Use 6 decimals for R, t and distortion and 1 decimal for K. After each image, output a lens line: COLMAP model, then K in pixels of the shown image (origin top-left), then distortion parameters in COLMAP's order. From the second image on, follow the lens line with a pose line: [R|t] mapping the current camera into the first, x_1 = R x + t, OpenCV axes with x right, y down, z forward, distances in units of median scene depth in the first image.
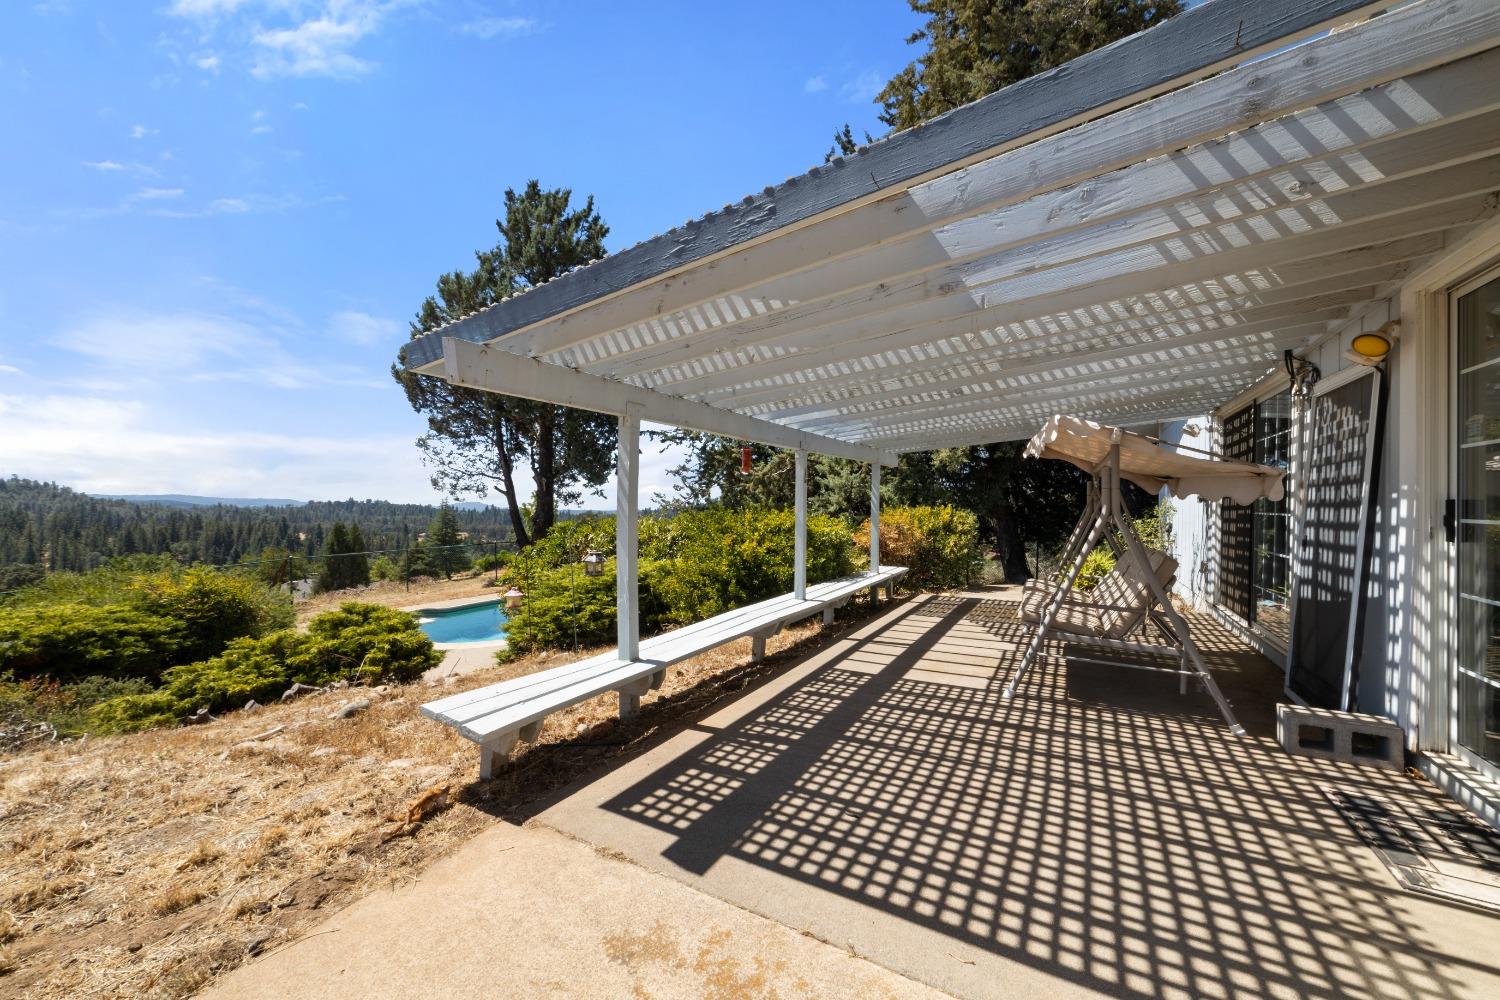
lens RADIAL K [[560.3, 0, 753.2], [0, 560.3, 496.7], [0, 0, 1]] dist [-0.001505, 0.000409]
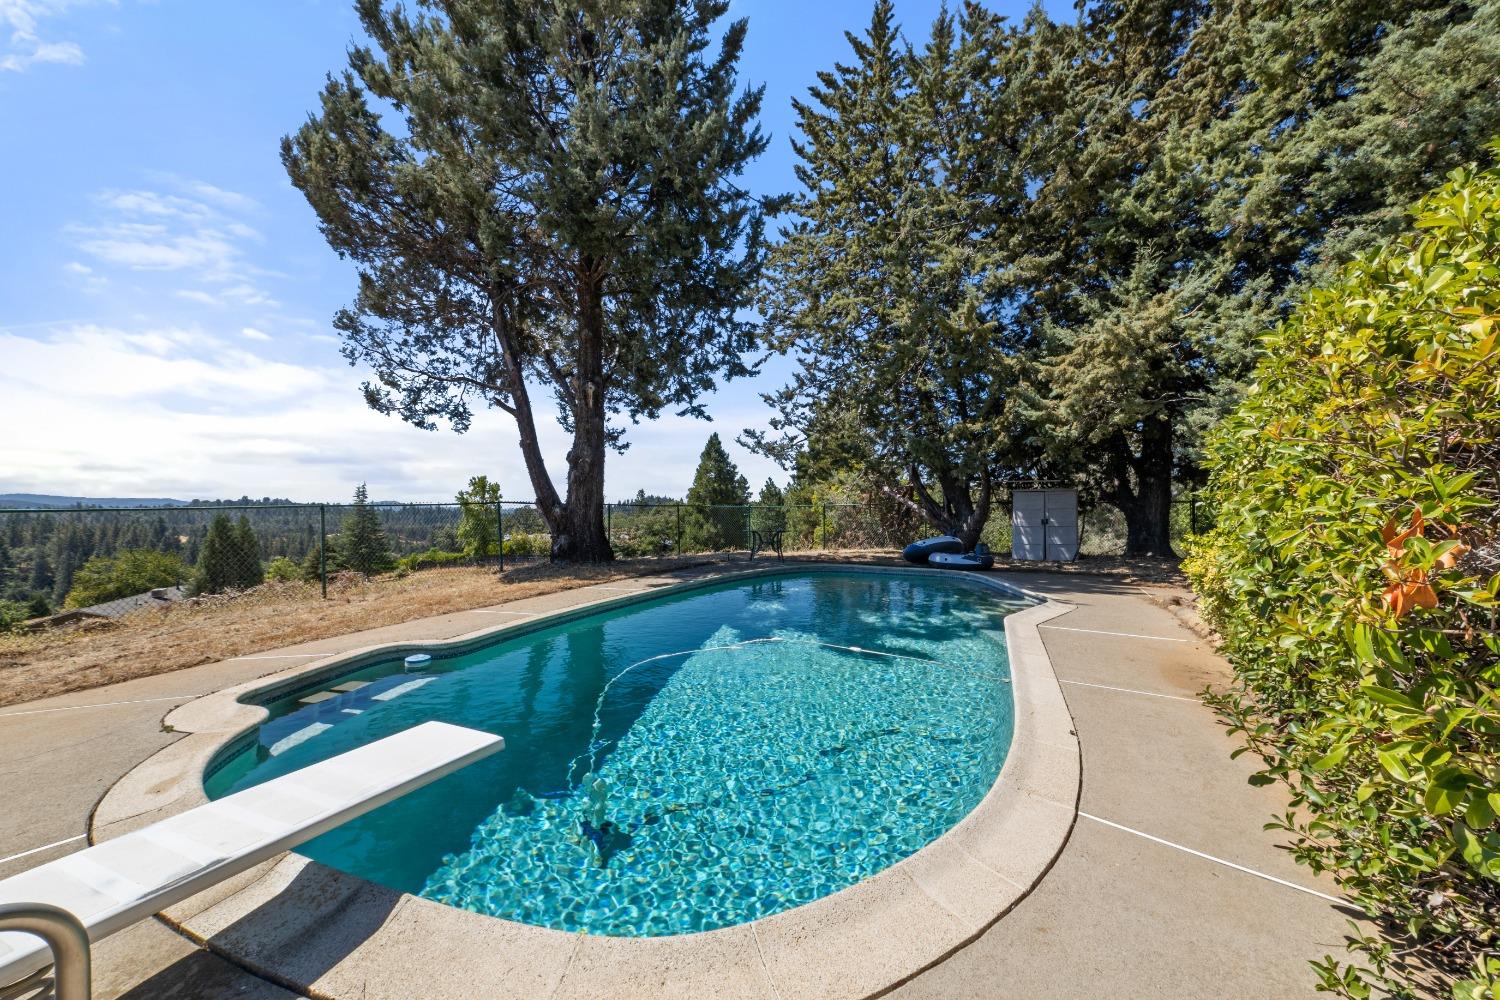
lens RADIAL K [[562.0, 0, 753.0], [0, 562.0, 501.4], [0, 0, 1]] dist [-0.001400, 0.000606]
pose [[0.993679, -0.007469, 0.112010, -0.234438], [0.005775, 0.999864, 0.015442, 0.062409], [-0.112110, -0.014698, 0.993587, 0.368295]]
